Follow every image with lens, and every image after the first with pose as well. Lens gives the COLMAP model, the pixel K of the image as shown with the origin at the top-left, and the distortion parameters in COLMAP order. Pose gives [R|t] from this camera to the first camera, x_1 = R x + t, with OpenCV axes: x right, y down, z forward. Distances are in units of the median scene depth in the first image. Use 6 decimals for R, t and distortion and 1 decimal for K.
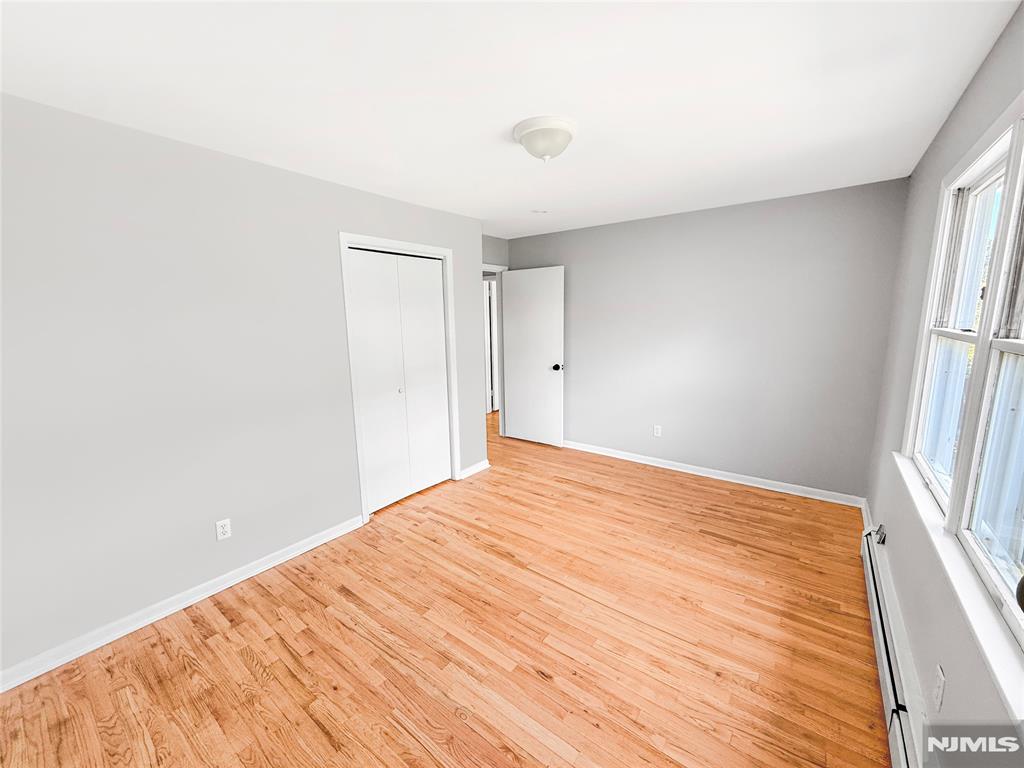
lens RADIAL K [[415.0, 0, 522.0], [0, 415.0, 385.1], [0, 0, 1]] dist [-0.000199, -0.000167]
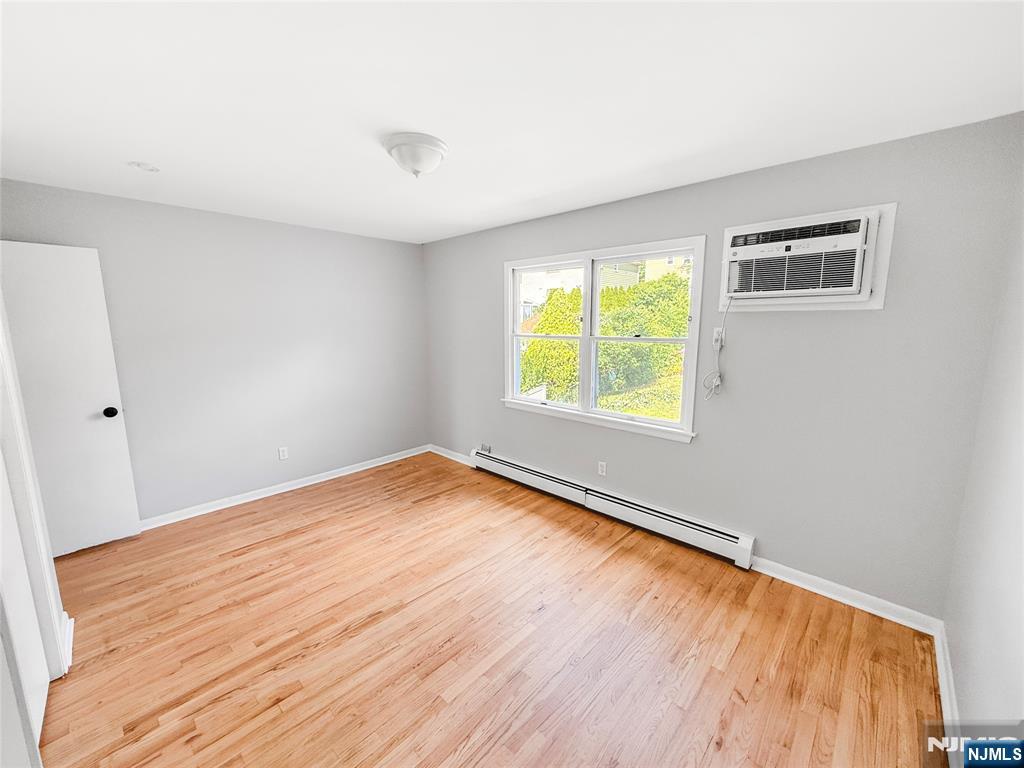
lens RADIAL K [[407.1, 0, 510.9], [0, 407.1, 382.9], [0, 0, 1]] dist [-0.000455, -0.000046]
pose [[0.107201, -0.134637, 0.985079, -0.603078], [0.164065, 0.979601, 0.116034, -0.079435], [-0.980607, 0.149178, 0.127103, 0.453798]]
